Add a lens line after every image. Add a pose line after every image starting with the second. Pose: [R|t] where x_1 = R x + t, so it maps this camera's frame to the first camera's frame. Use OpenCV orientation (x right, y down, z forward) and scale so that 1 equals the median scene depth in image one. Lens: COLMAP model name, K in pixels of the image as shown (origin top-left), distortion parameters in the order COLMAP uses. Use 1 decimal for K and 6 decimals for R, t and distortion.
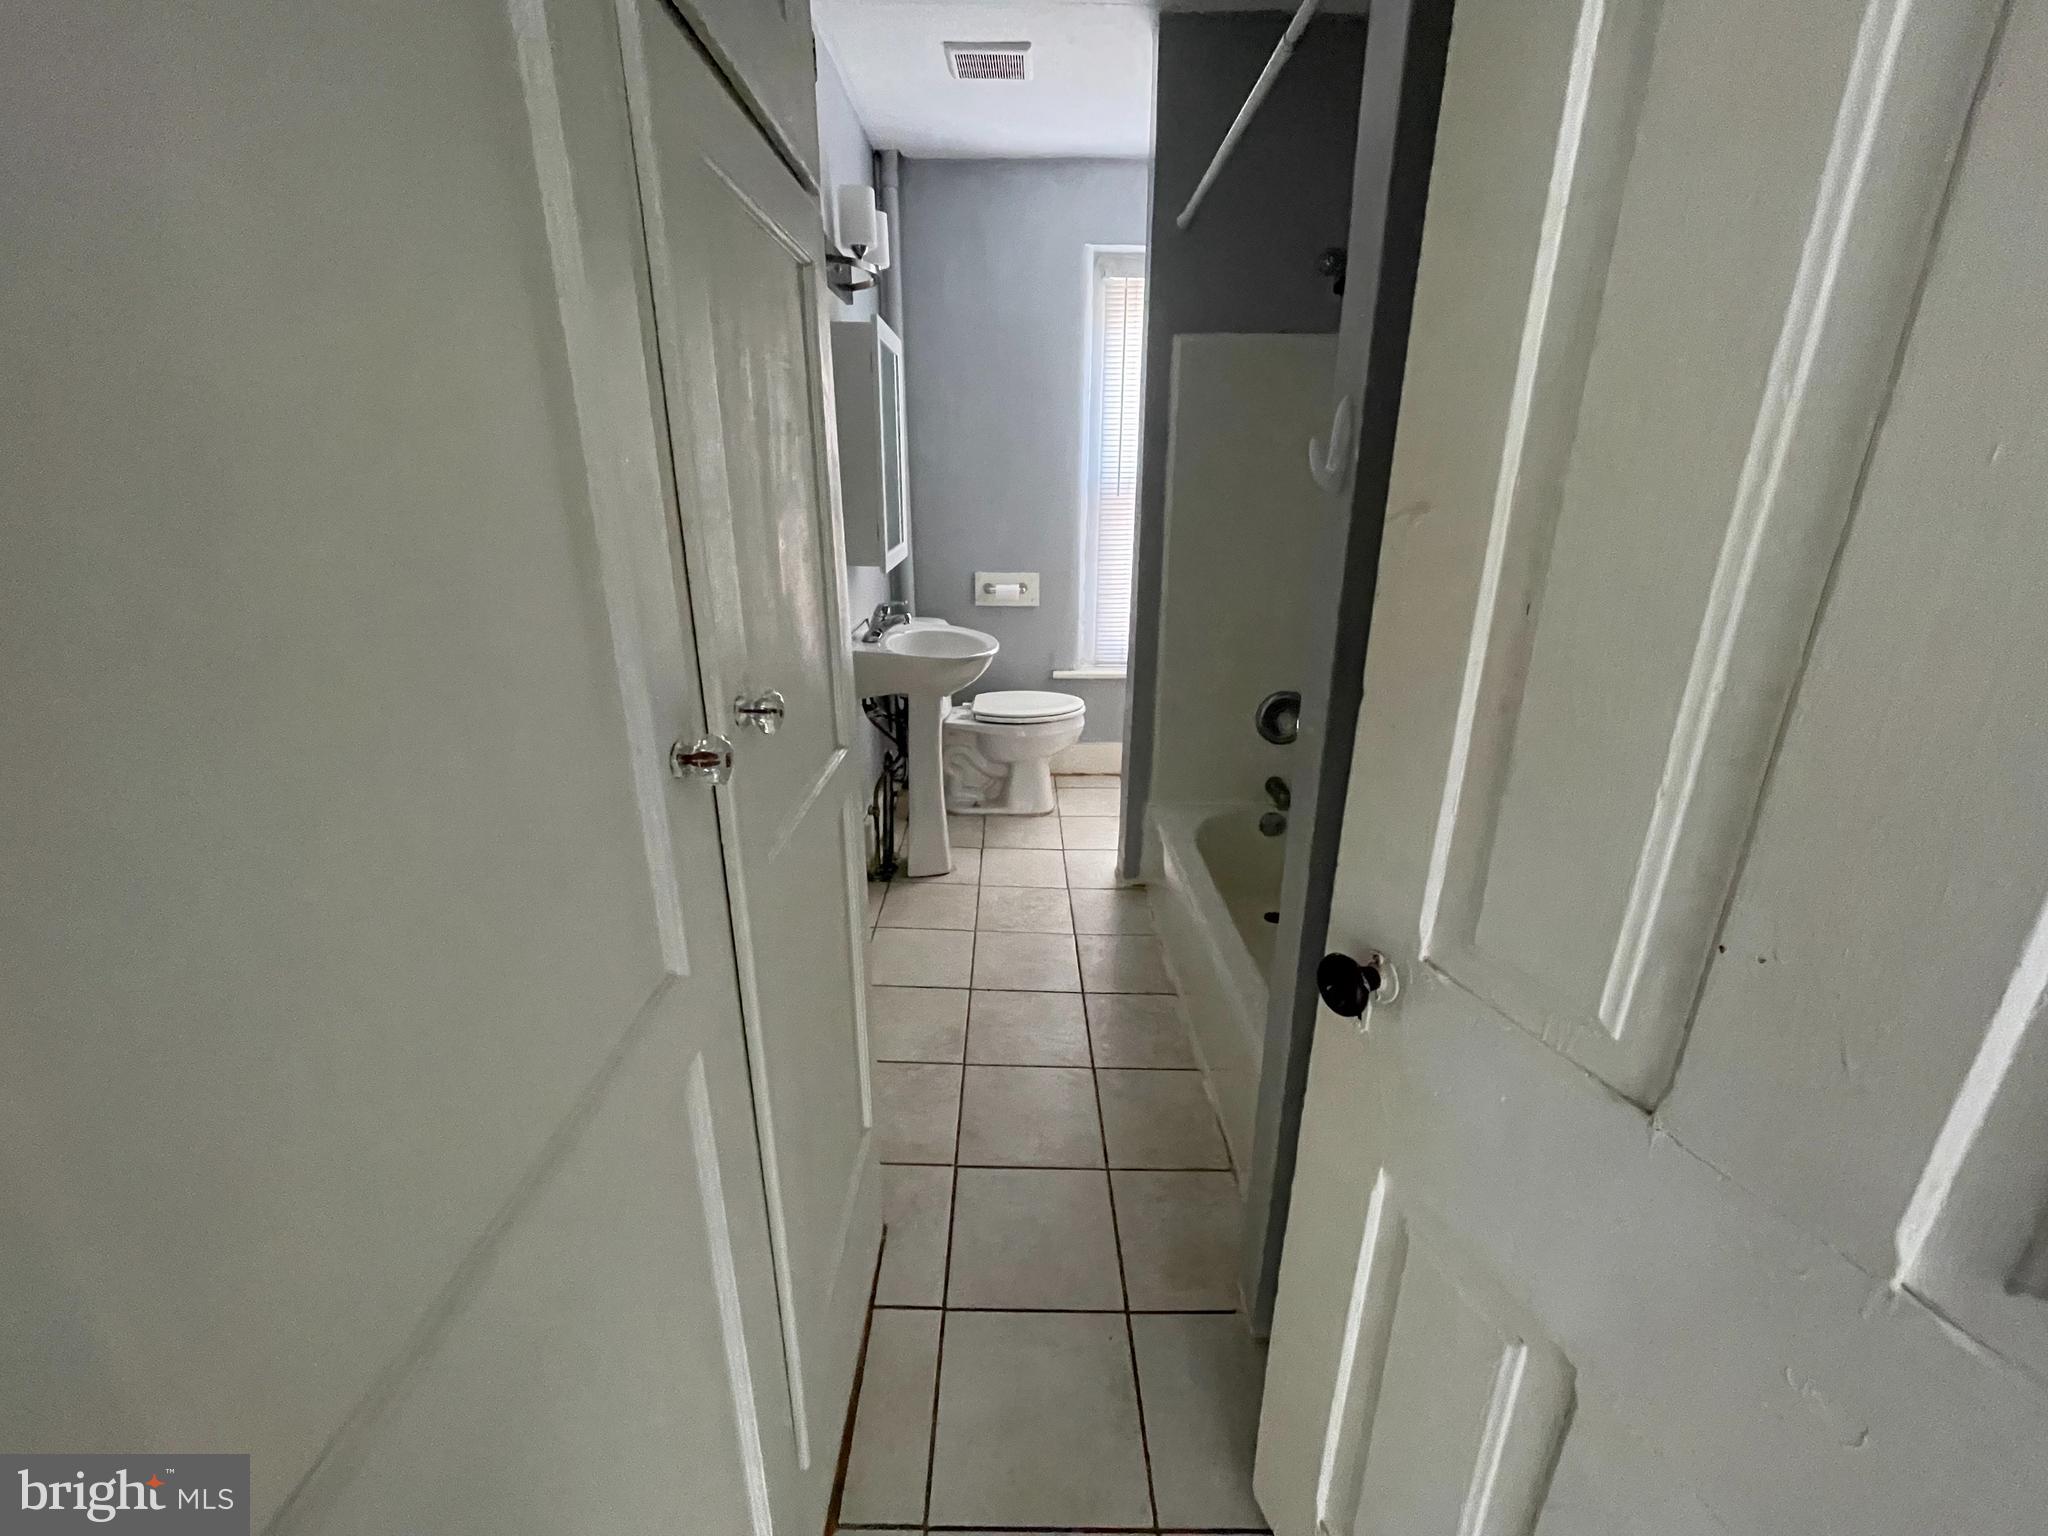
lens RADIAL K [[828.6, 0, 1021.2], [0, 828.6, 761.1], [0, 0, 1]] dist [-0.001797, 0.000181]
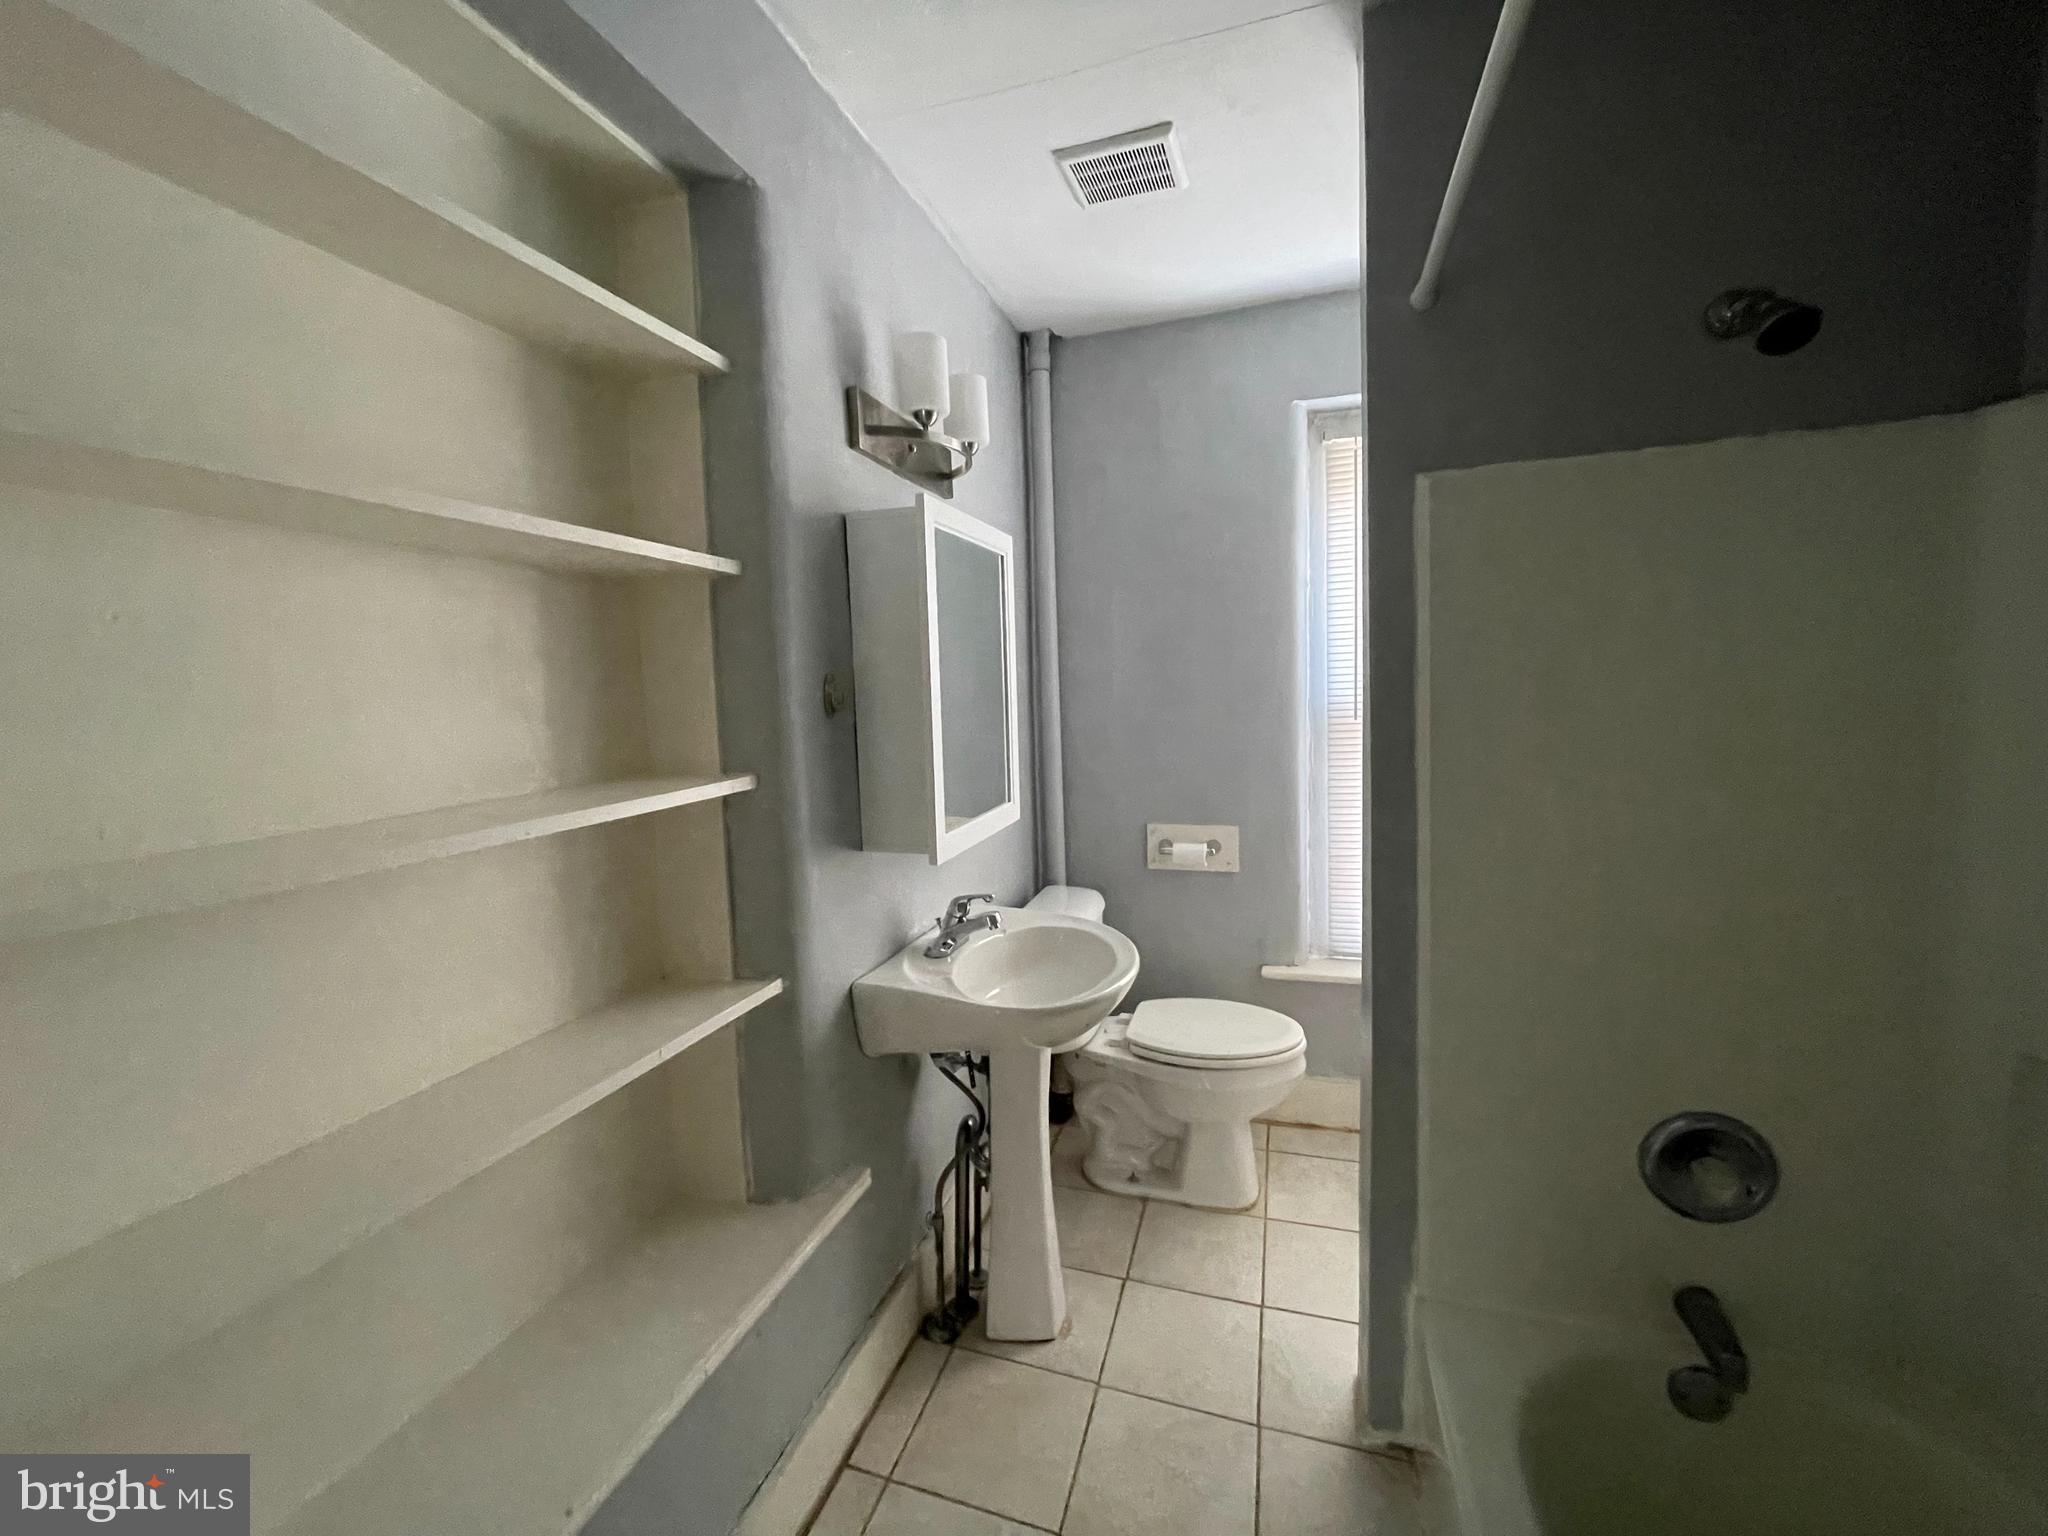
lens RADIAL K [[828.6, 0, 1021.2], [0, 828.6, 761.1], [0, 0, 1]] dist [-0.001797, 0.000181]
pose [[0.951286, -0.010524, -0.308131, 0.072346], [-0.061913, 0.972538, -0.224359, -0.126043], [0.302030, 0.232507, 0.924510, 0.314329]]
